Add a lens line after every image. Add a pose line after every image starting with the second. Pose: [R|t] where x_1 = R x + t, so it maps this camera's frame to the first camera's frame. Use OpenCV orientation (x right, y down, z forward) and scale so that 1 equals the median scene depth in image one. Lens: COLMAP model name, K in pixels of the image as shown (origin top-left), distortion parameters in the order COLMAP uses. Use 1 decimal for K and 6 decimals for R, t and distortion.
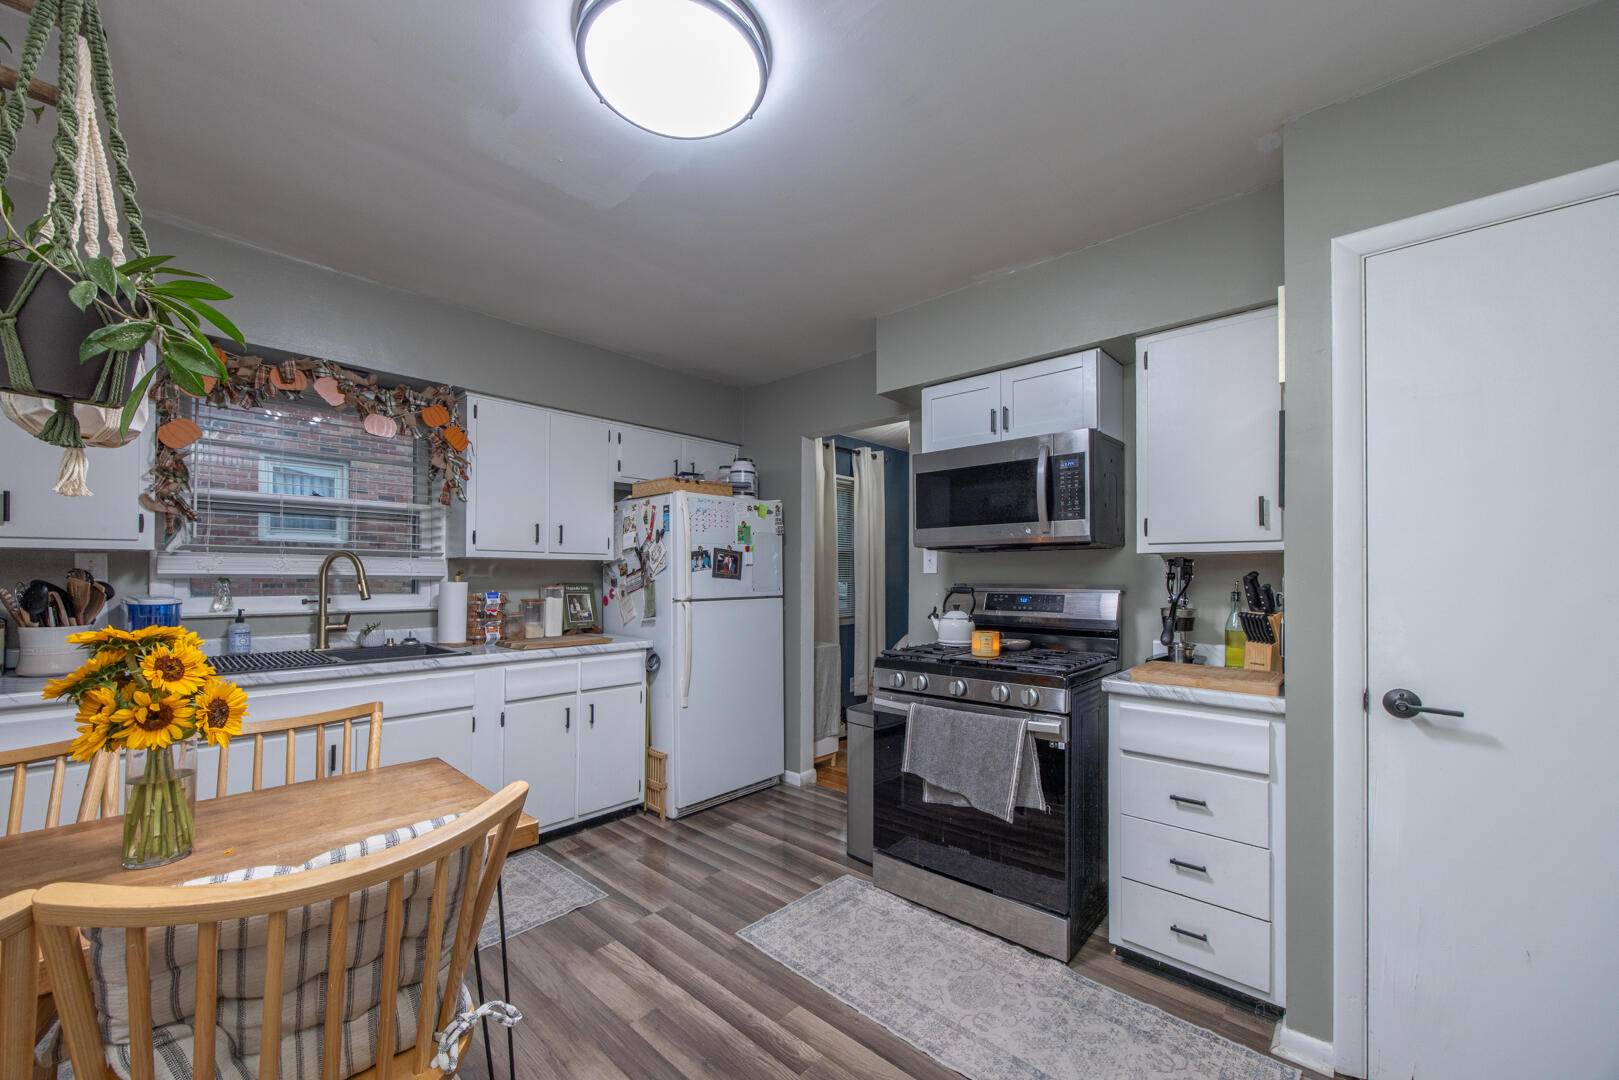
lens RADIAL K [[629.2, 0, 805.1], [0, 629.2, 570.7], [0, 0, 1]] dist [-0.000238, -0.000018]
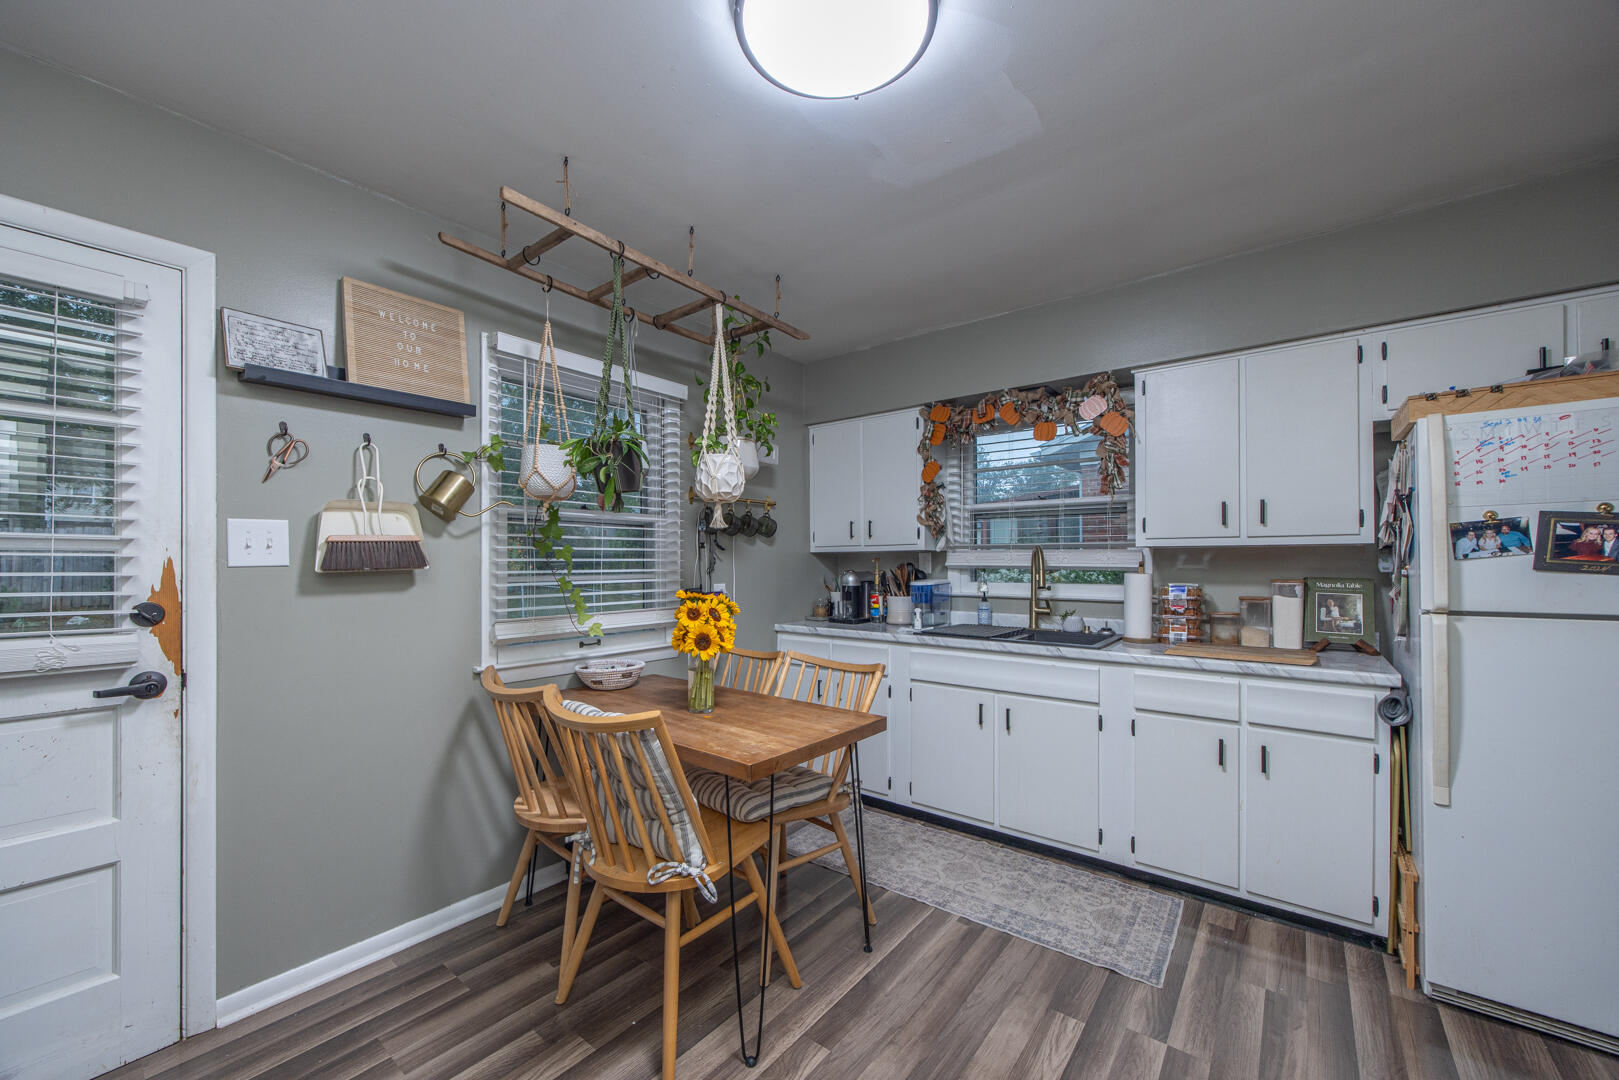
lens RADIAL K [[623.9, 0, 804.1], [0, 623.9, 562.4], [0, 0, 1]] dist [0.000917, 0.000219]
pose [[0.068539, -0.005765, -0.997632, 0.338940], [0.006400, 0.999965, -0.005339, 0.002935], [0.997628, -0.006019, 0.068574, 0.428156]]
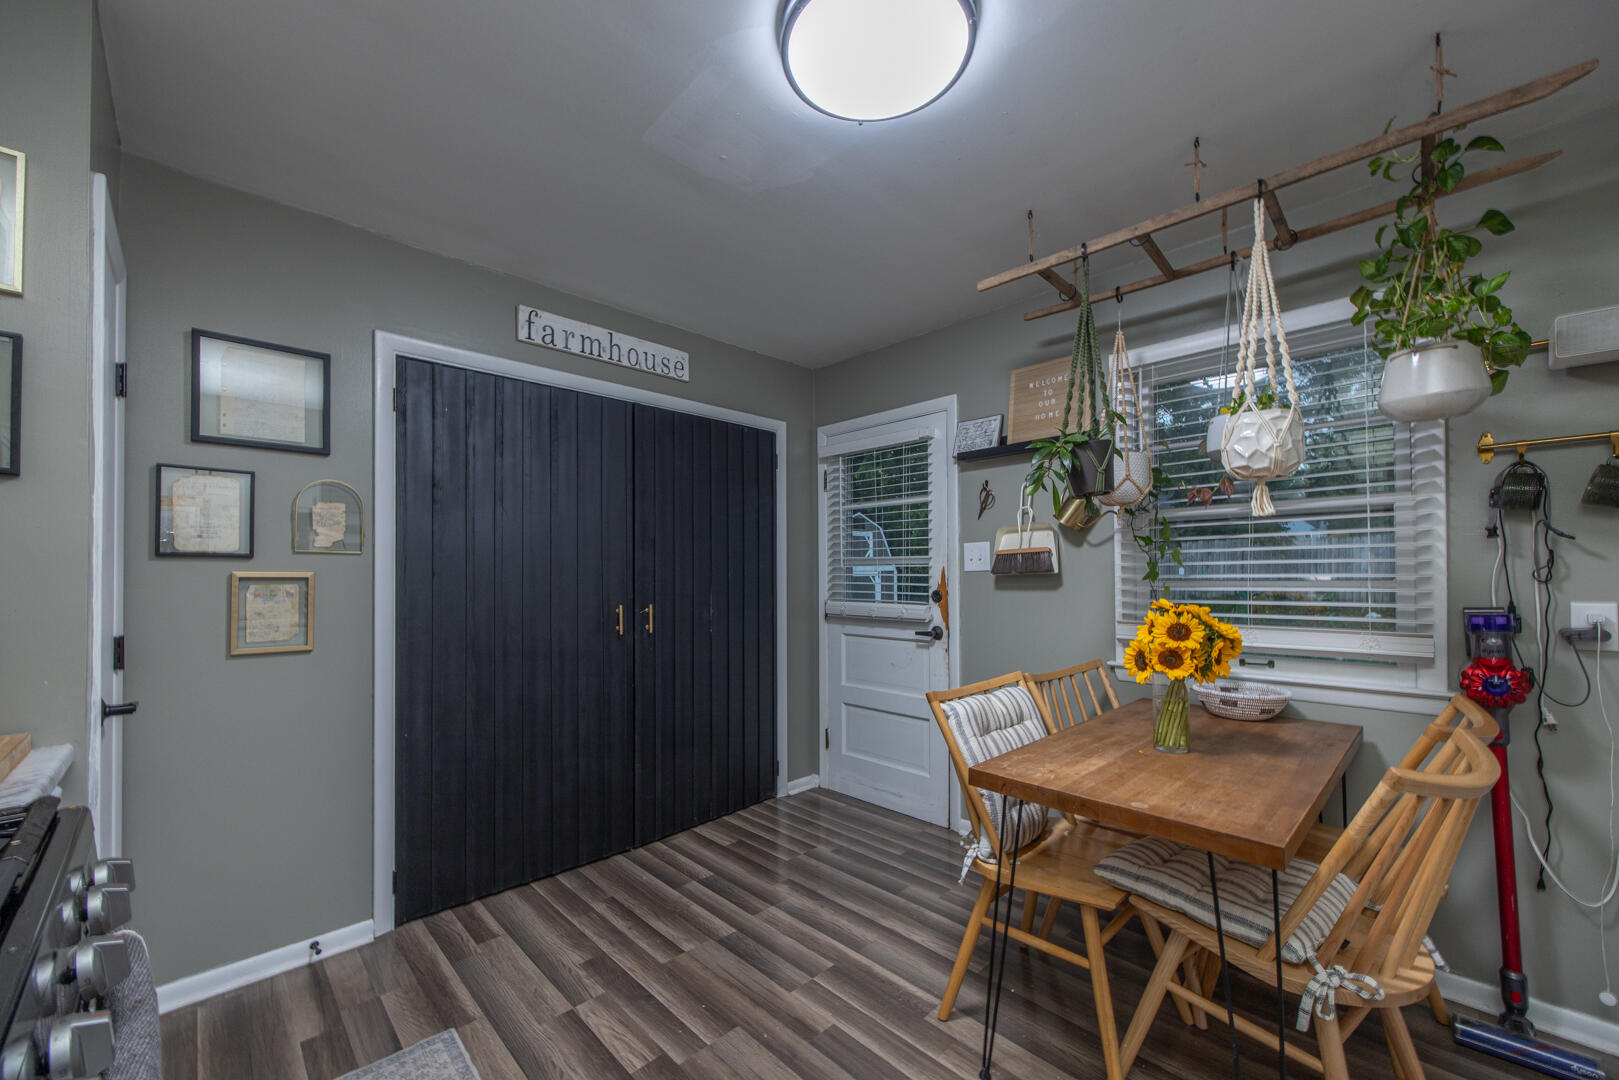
lens RADIAL K [[629.2, 0, 805.1], [0, 629.2, 570.7], [0, 0, 1]] dist [-0.000238, -0.000018]
pose [[-0.998500, 0.003570, 0.054627, -0.071171], [0.003108, 0.999959, -0.008536, 0.007171], [-0.054655, -0.008354, -0.998470, 0.950121]]
